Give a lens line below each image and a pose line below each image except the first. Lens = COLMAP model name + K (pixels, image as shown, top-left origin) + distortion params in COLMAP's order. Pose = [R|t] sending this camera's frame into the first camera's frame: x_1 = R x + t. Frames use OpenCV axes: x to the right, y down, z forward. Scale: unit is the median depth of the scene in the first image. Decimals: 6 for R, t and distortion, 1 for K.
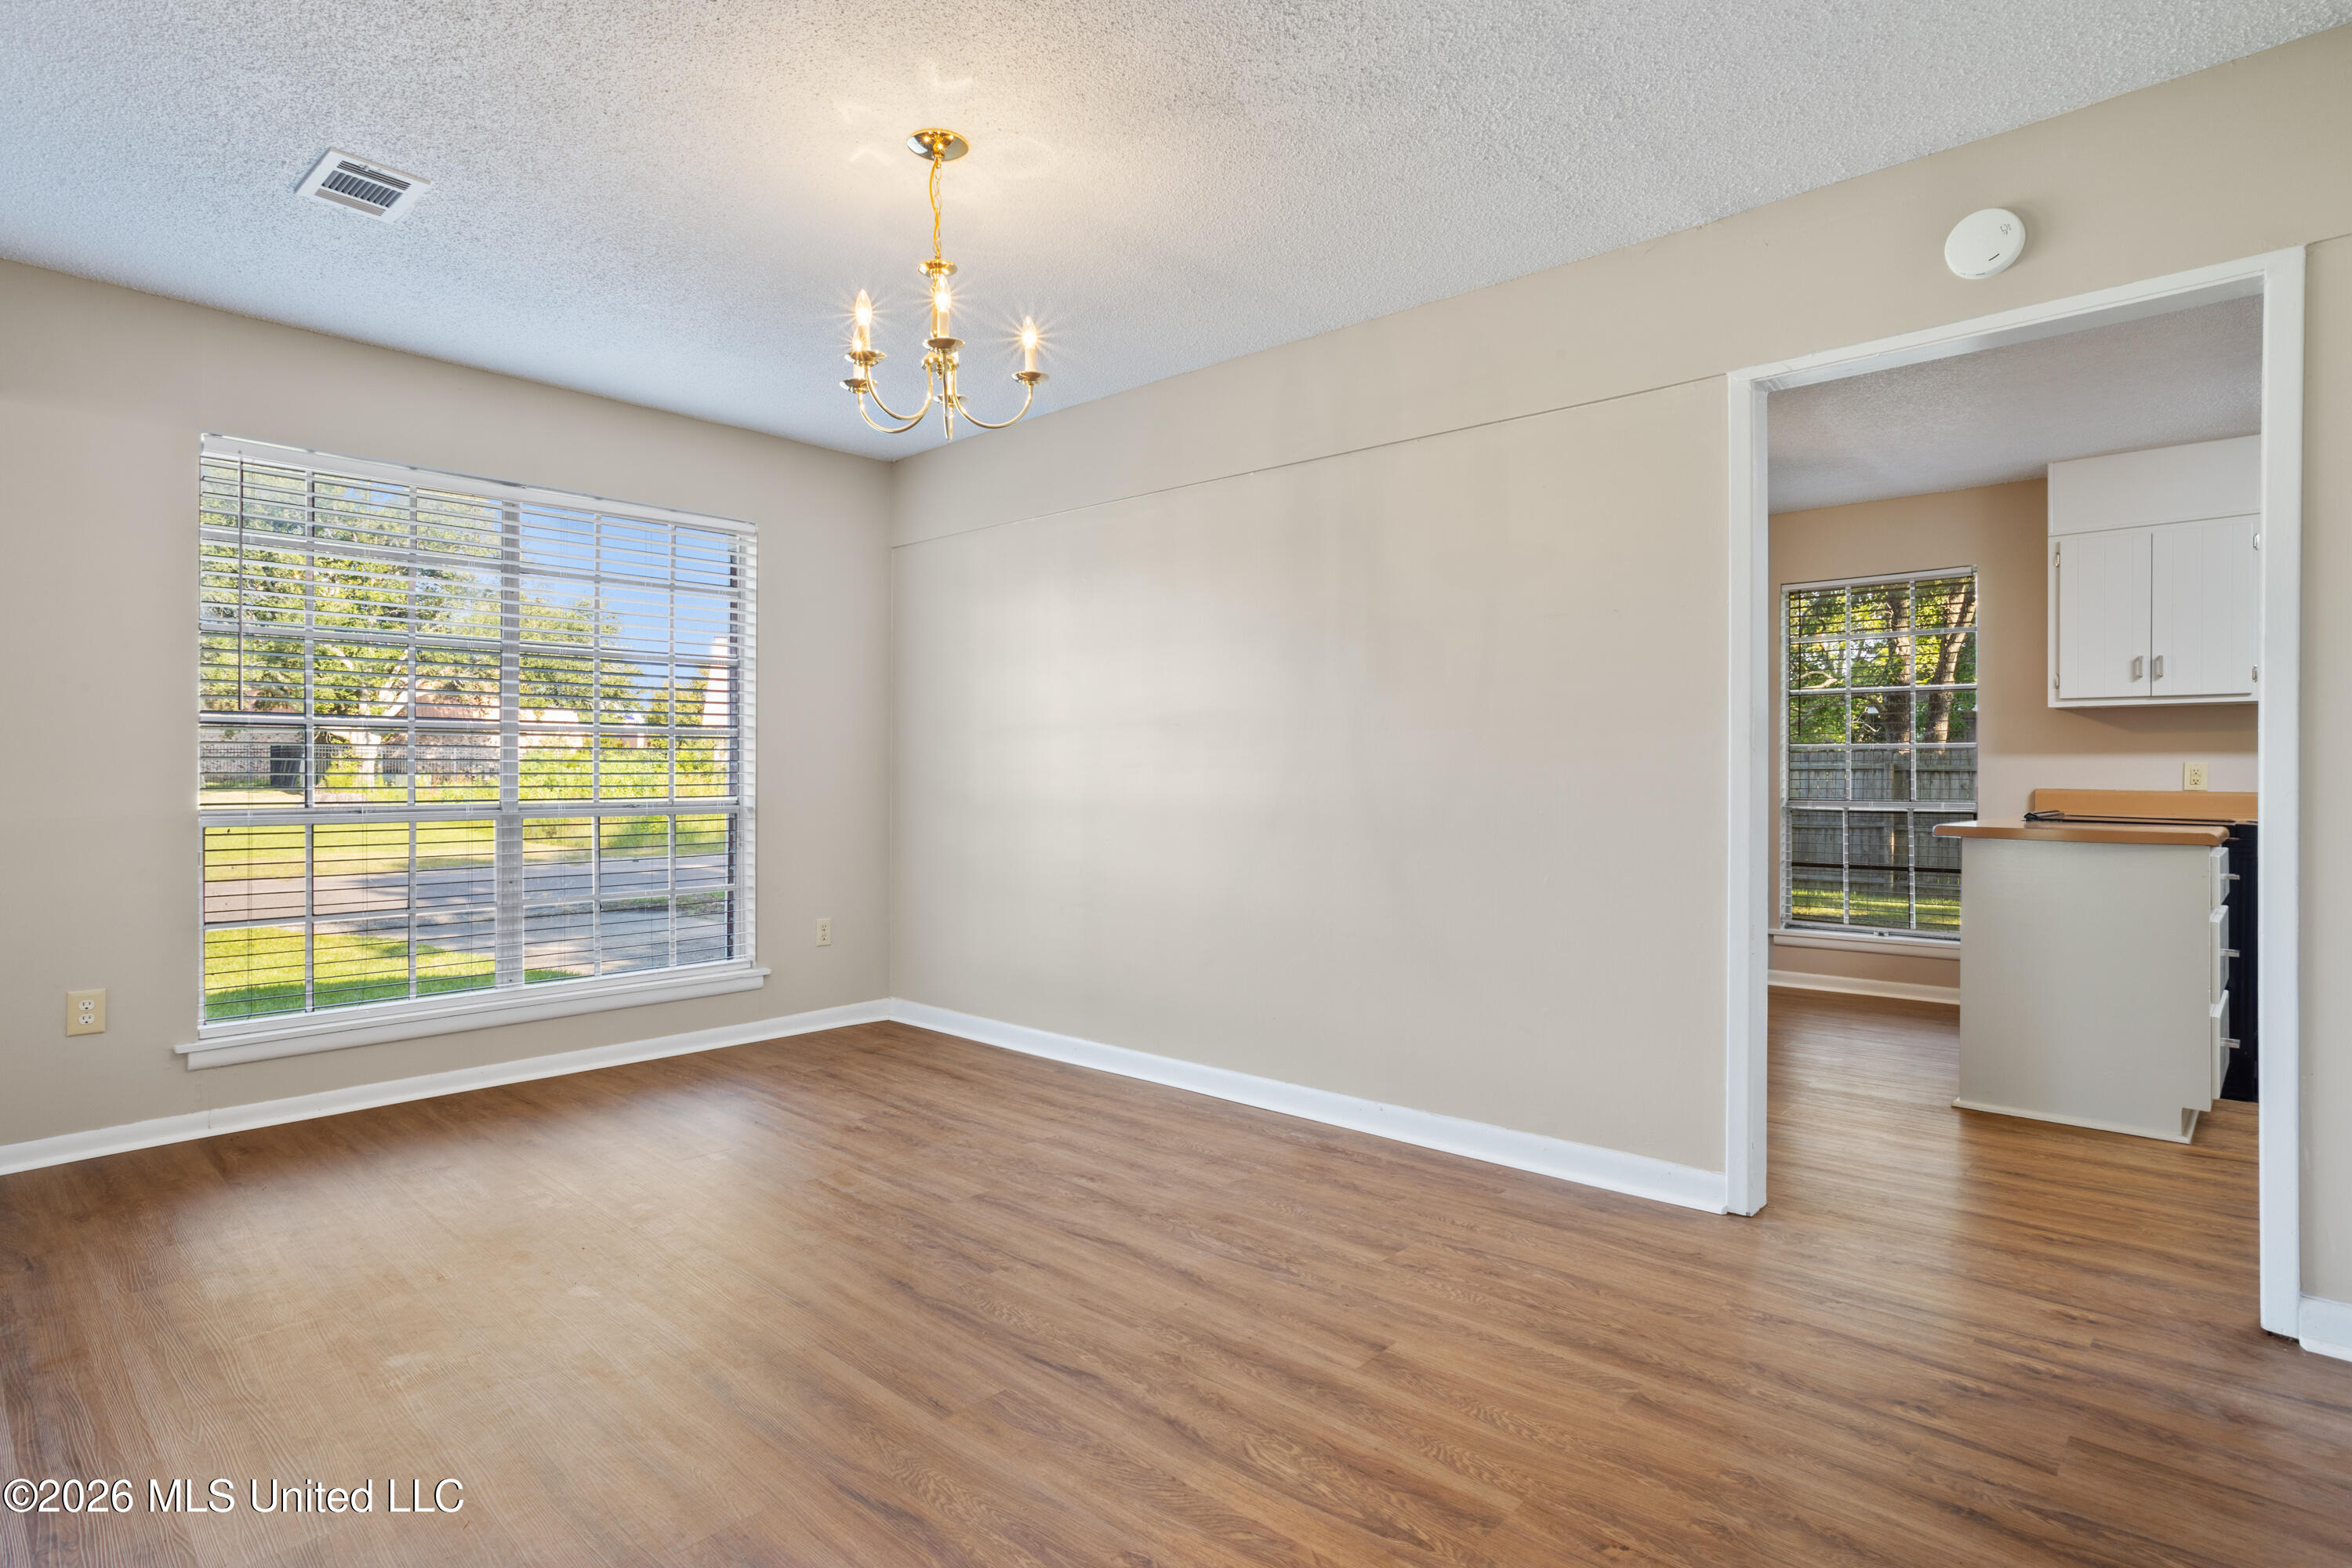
lens RADIAL K [[1199.5, 0, 1171.2], [0, 1199.5, 764.5], [0, 0, 1]] dist [-0.027643, 0.015210]
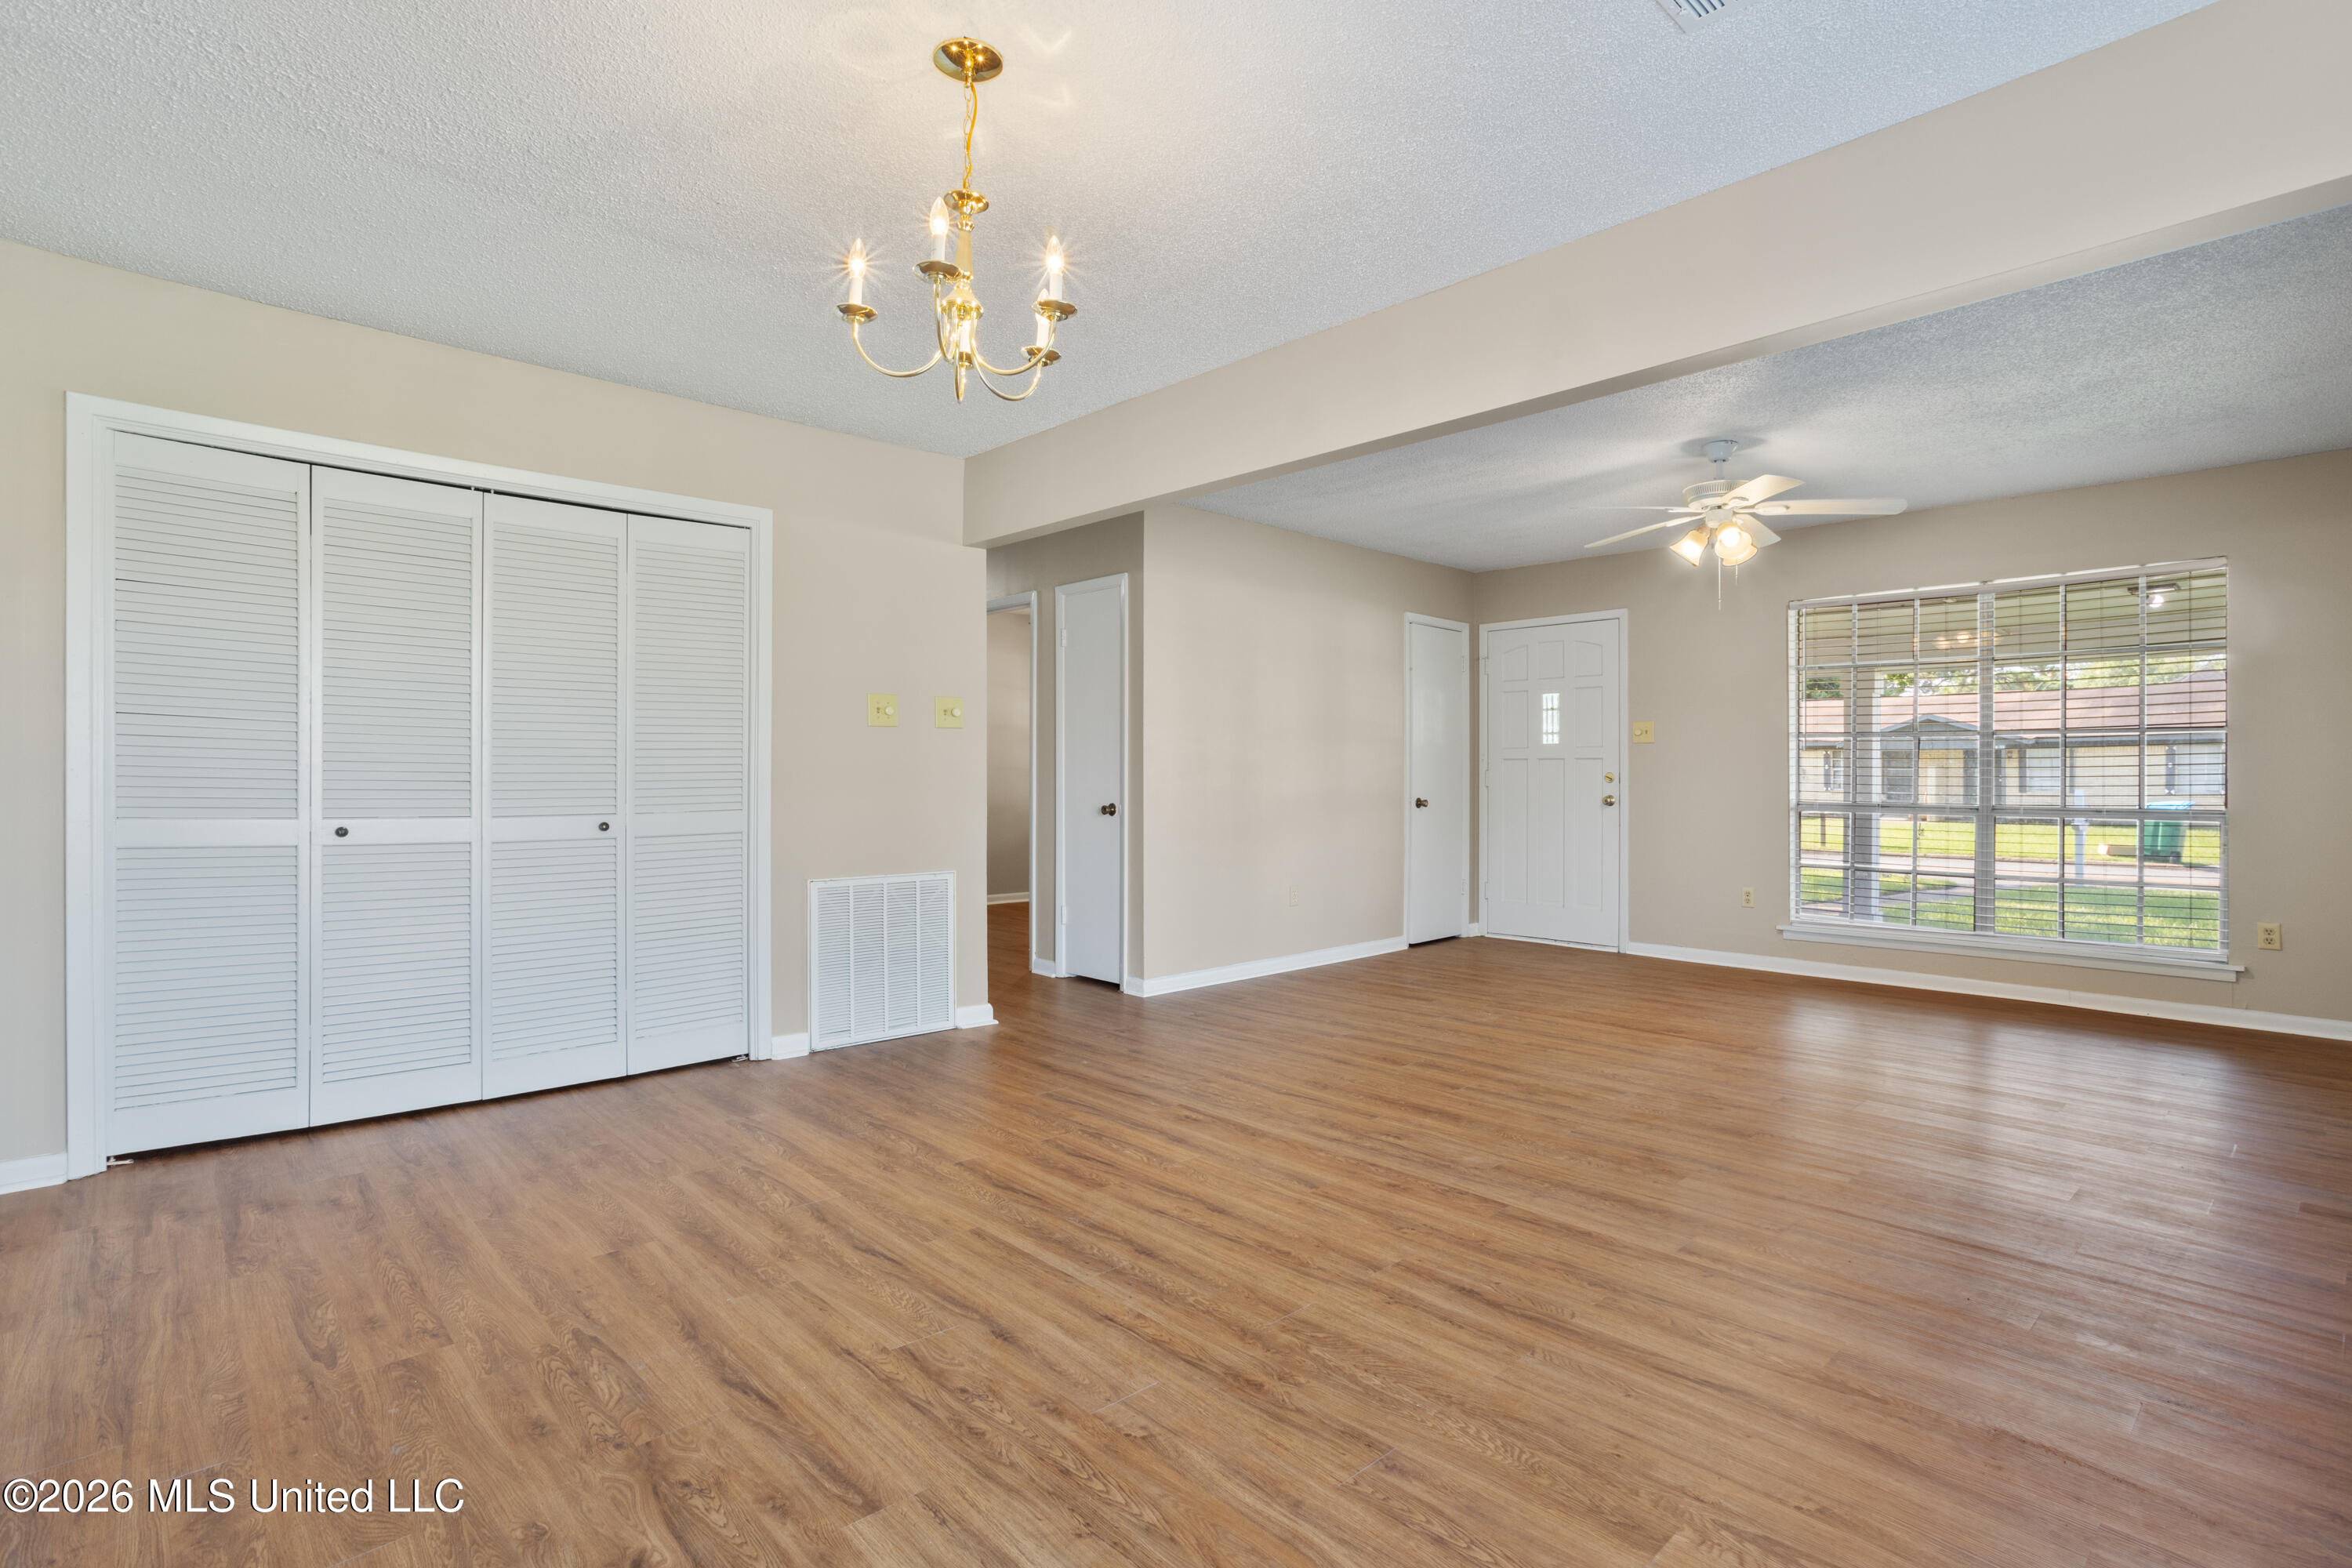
lens RADIAL K [[1130.2, 0, 1164.0], [0, 1130.2, 775.5], [0, 0, 1]] dist [-0.042901, 0.026131]
pose [[-0.996084, -0.003486, 0.088348, -0.349892], [-0.003827, 0.999986, -0.003692, 0.006849], [-0.088334, -0.004016, -0.996083, 1.525662]]
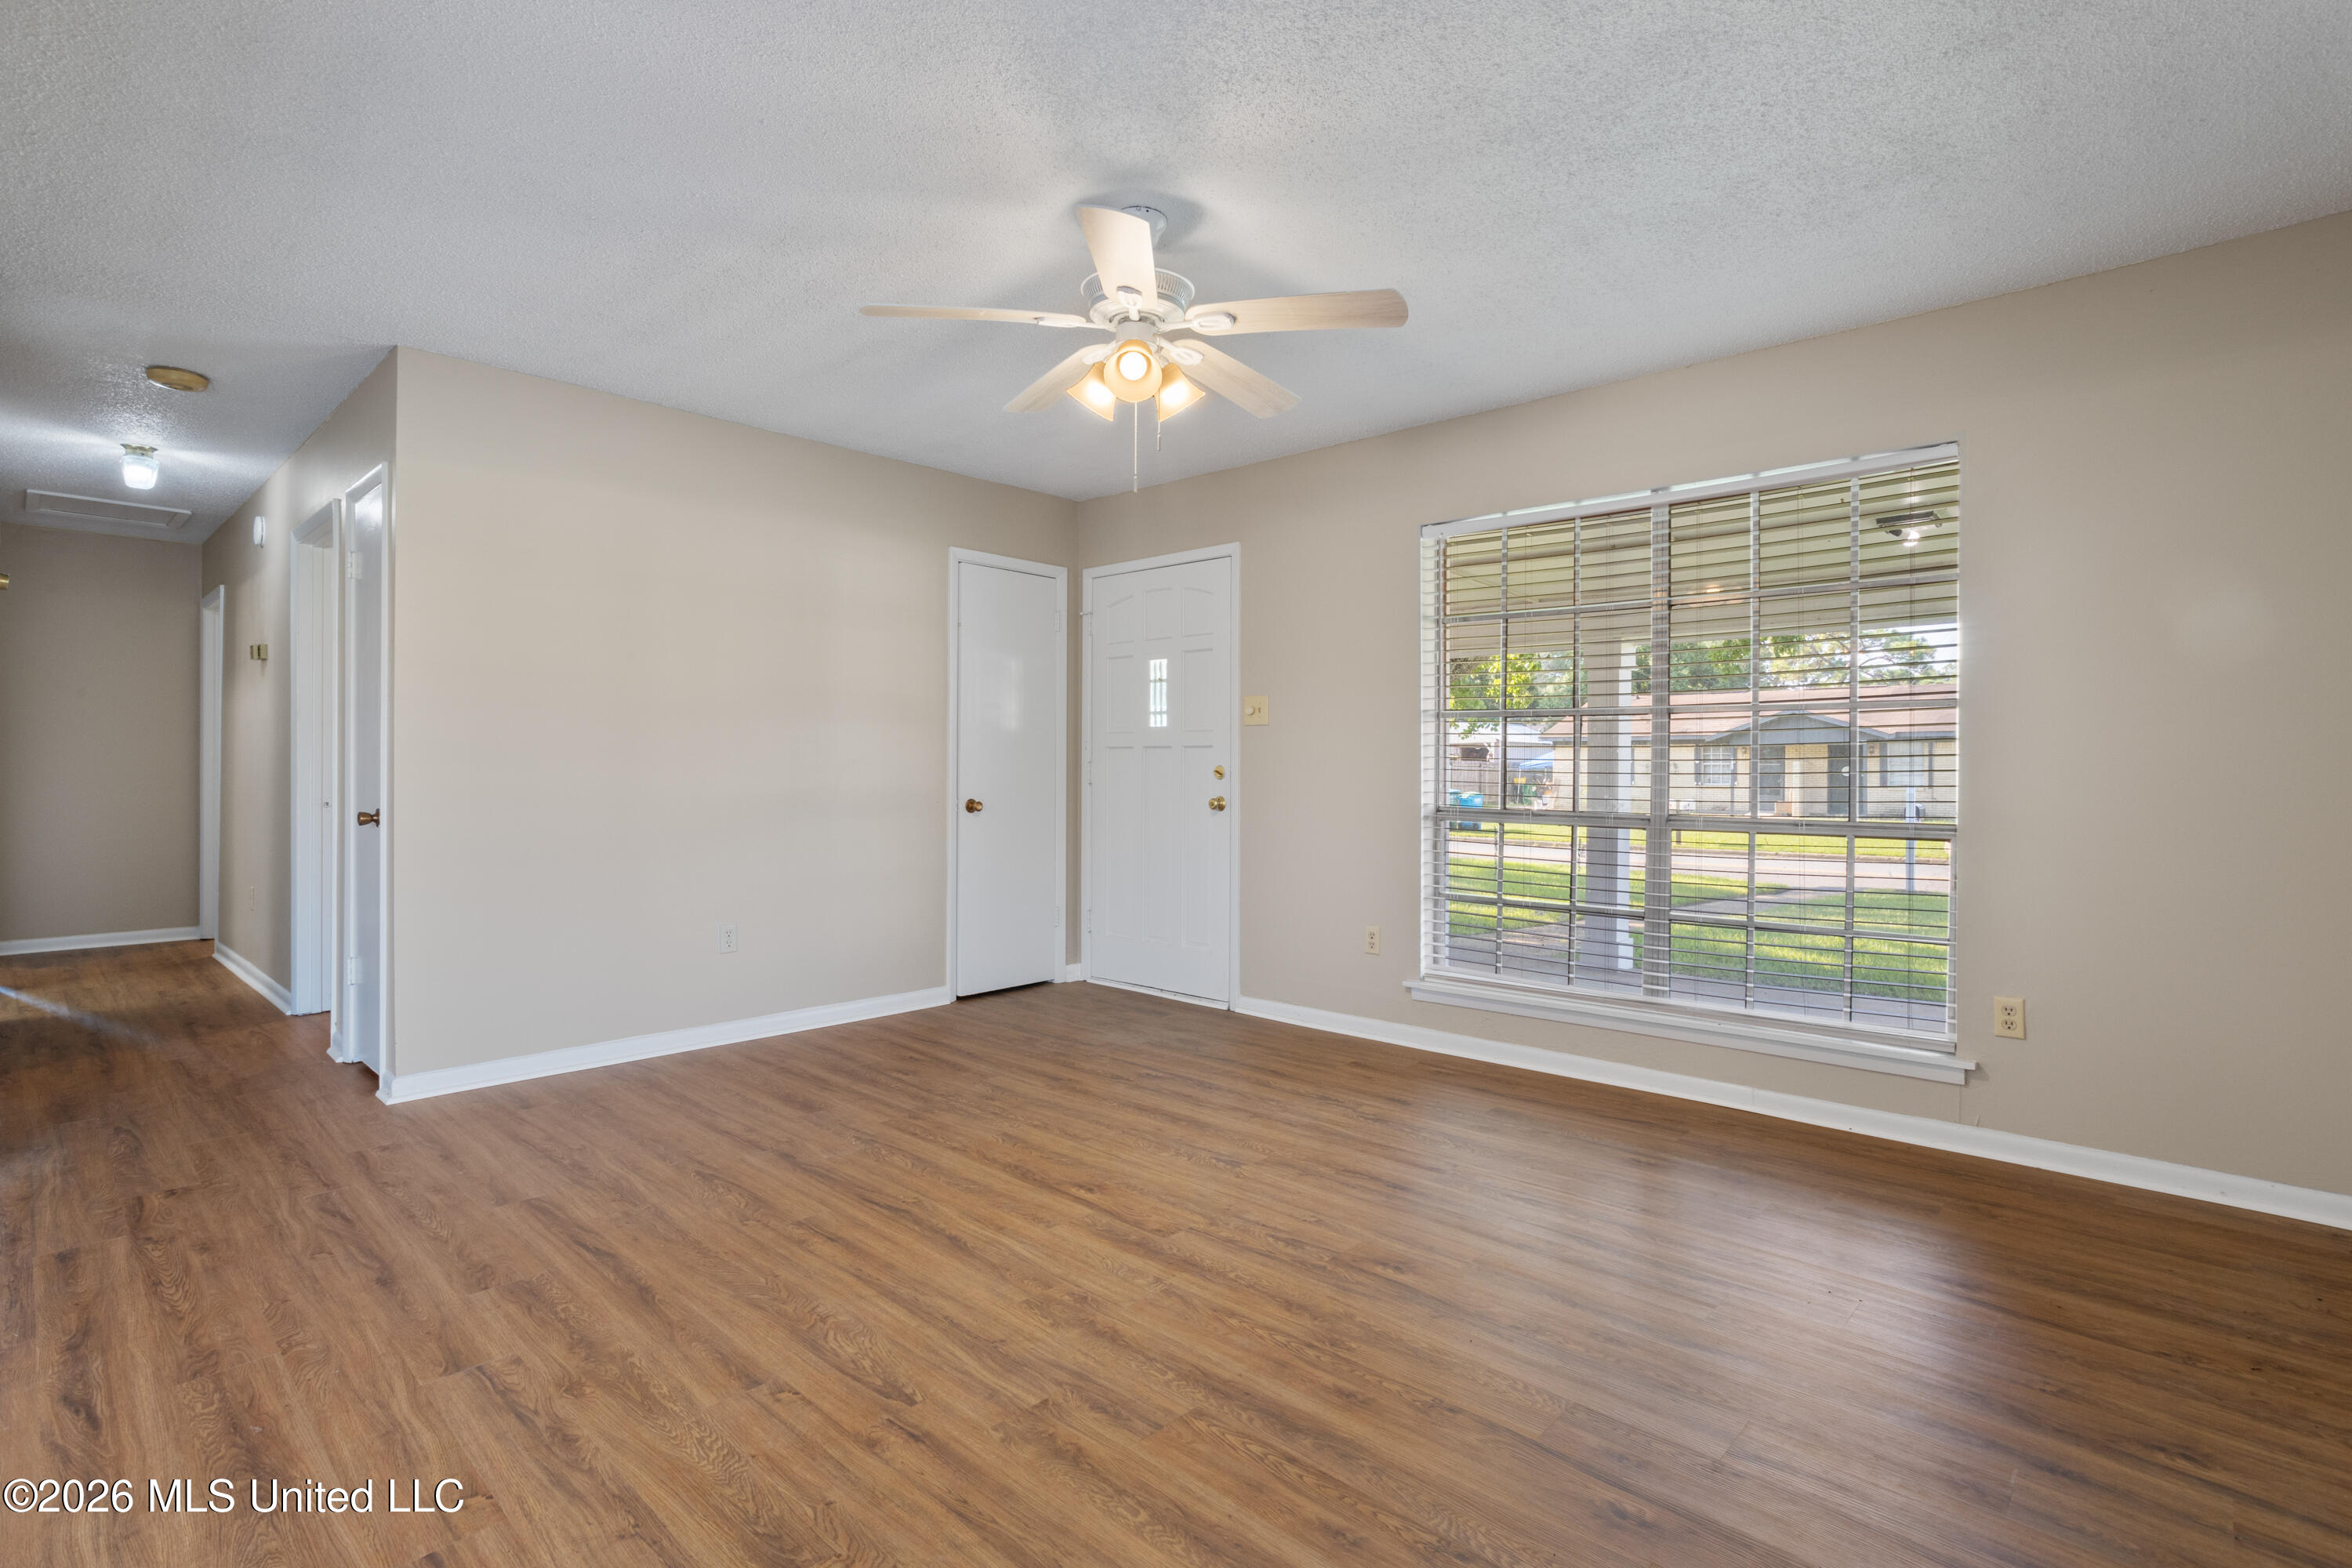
lens RADIAL K [[1130.2, 0, 1167.6], [0, 1130.2, 765.5], [0, 0, 1]] dist [-0.042901, 0.026131]
pose [[-0.999804, -0.008076, 0.018081, -0.996755], [-0.008209, 0.999940, -0.007281, 0.002005], [-0.018022, -0.007428, -0.999810, 0.871793]]
